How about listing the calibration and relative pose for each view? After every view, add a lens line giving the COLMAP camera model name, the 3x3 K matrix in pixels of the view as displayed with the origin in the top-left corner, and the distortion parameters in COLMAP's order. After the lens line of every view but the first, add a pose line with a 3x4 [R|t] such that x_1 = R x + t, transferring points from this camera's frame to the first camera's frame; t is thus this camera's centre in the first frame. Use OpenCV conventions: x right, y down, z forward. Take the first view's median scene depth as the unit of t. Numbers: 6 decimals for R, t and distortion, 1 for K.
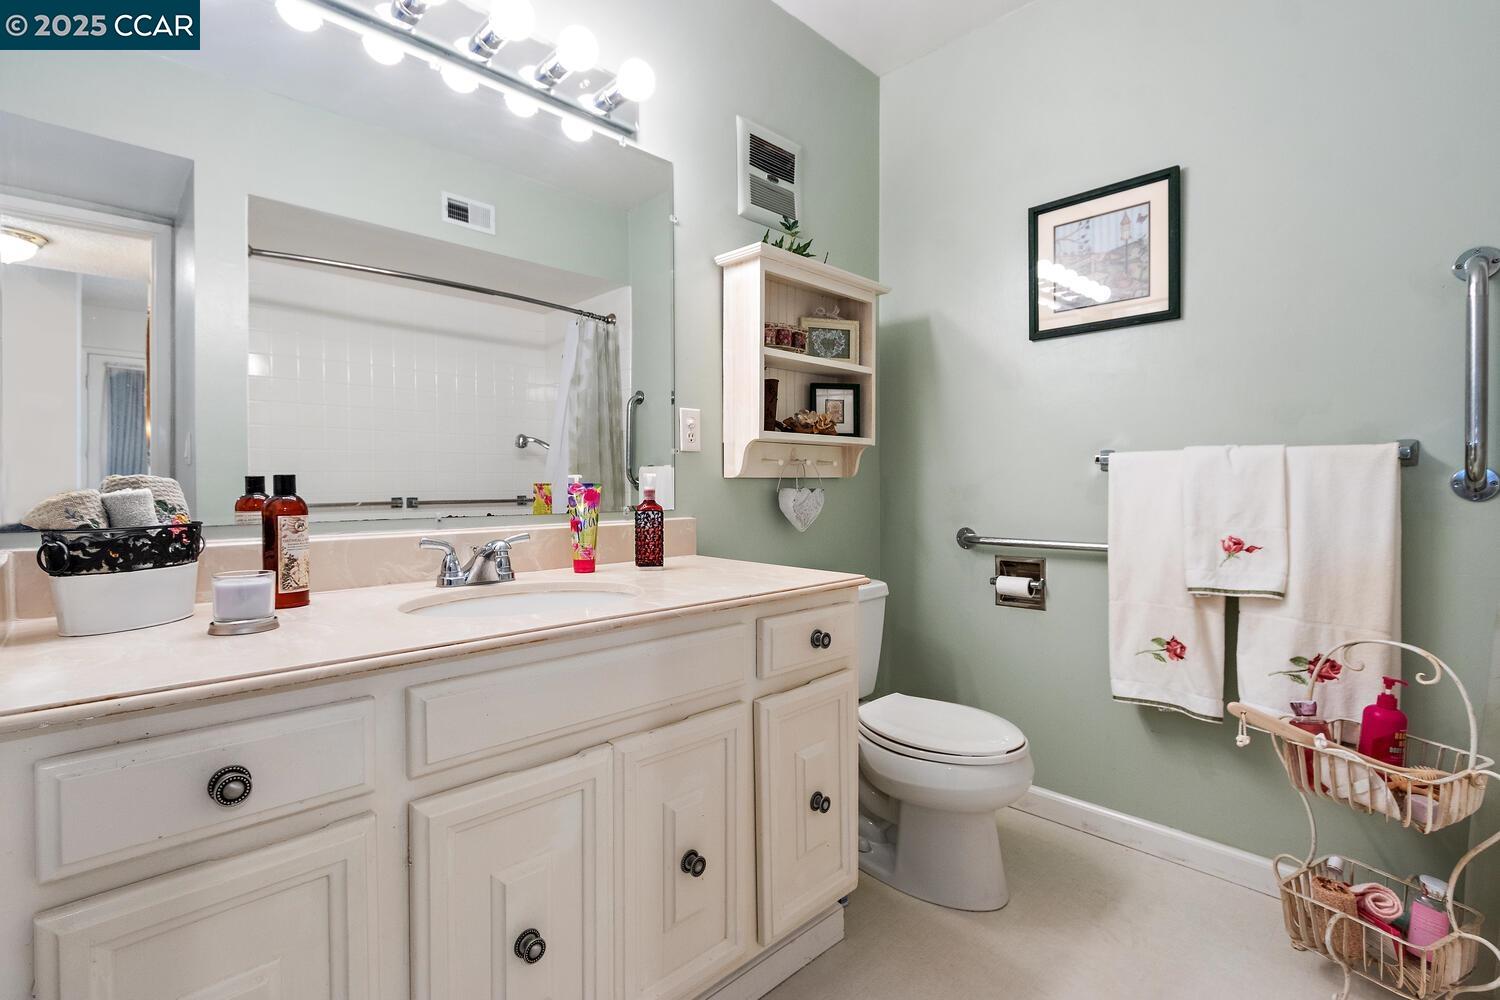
lens RADIAL K [[692.9, 0, 742.6], [0, 692.9, 493.3], [0, 0, 1]] dist [0.003726, -0.000433]
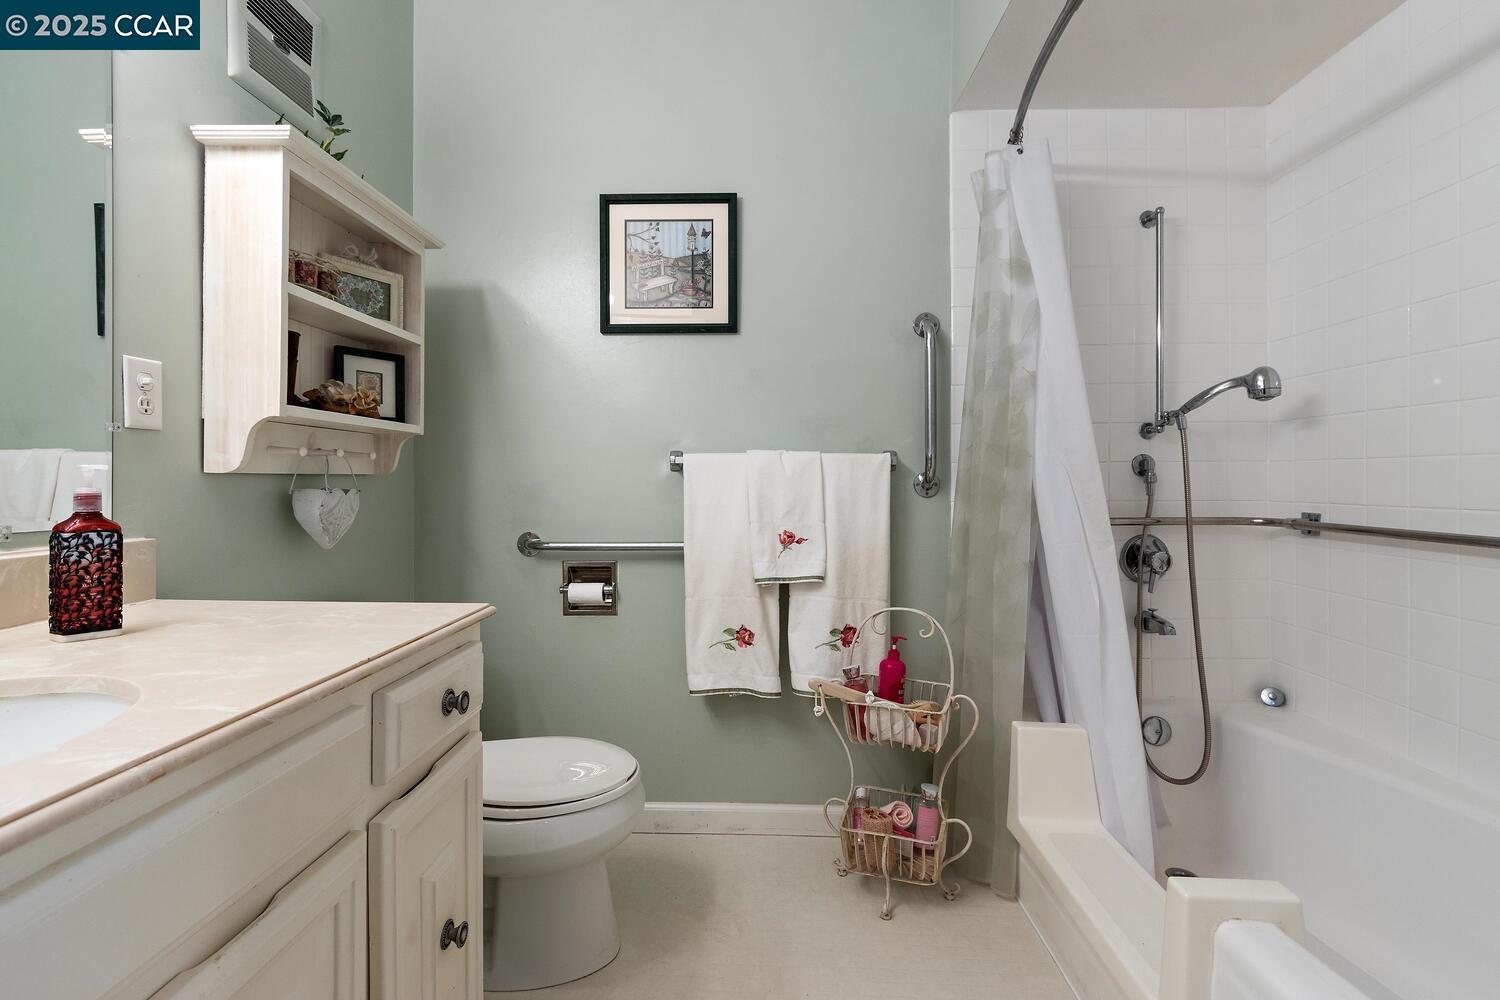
lens RADIAL K [[700.8, 0, 743.9], [0, 700.8, 480.8], [0, 0, 1]] dist [0.002253, -0.000049]
pose [[0.716522, 0.004921, 0.697547, -0.142752], [0.004948, 0.999914, -0.012137, -0.005649], [-0.697547, 0.012148, 0.716436, 0.218118]]
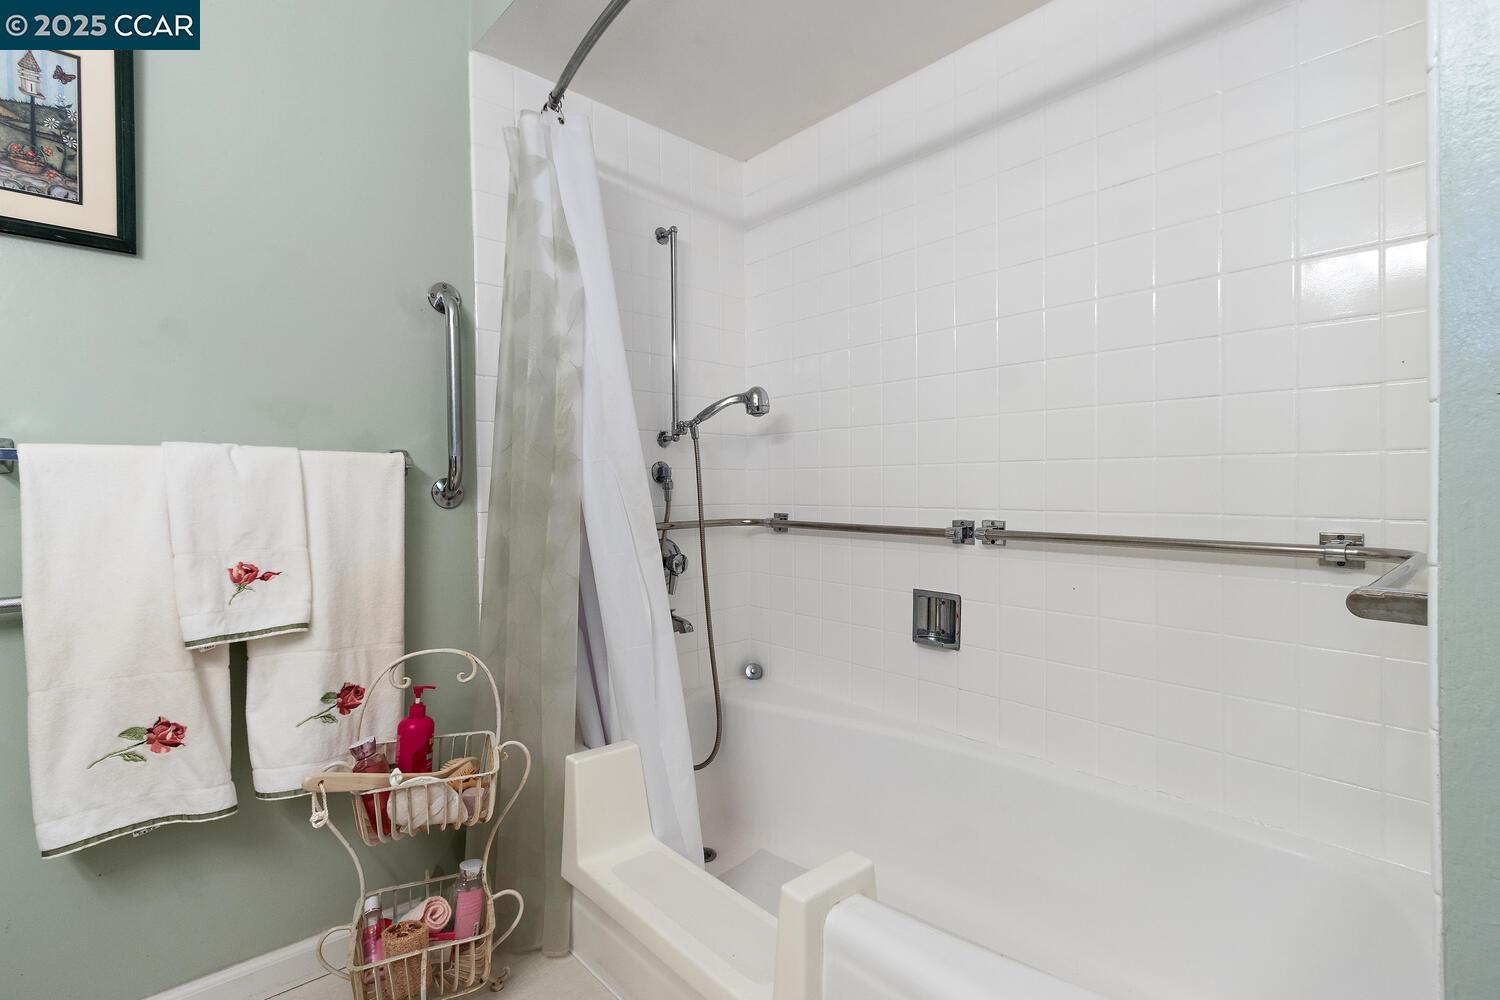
lens RADIAL K [[692.9, 0, 742.6], [0, 692.9, 493.3], [0, 0, 1]] dist [0.003726, -0.000433]
pose [[0.029770, -0.002347, 0.999554, -0.046140], [0.019696, 0.999804, 0.001761, -0.005049], [-0.999363, 0.019635, 0.029810, 0.410116]]
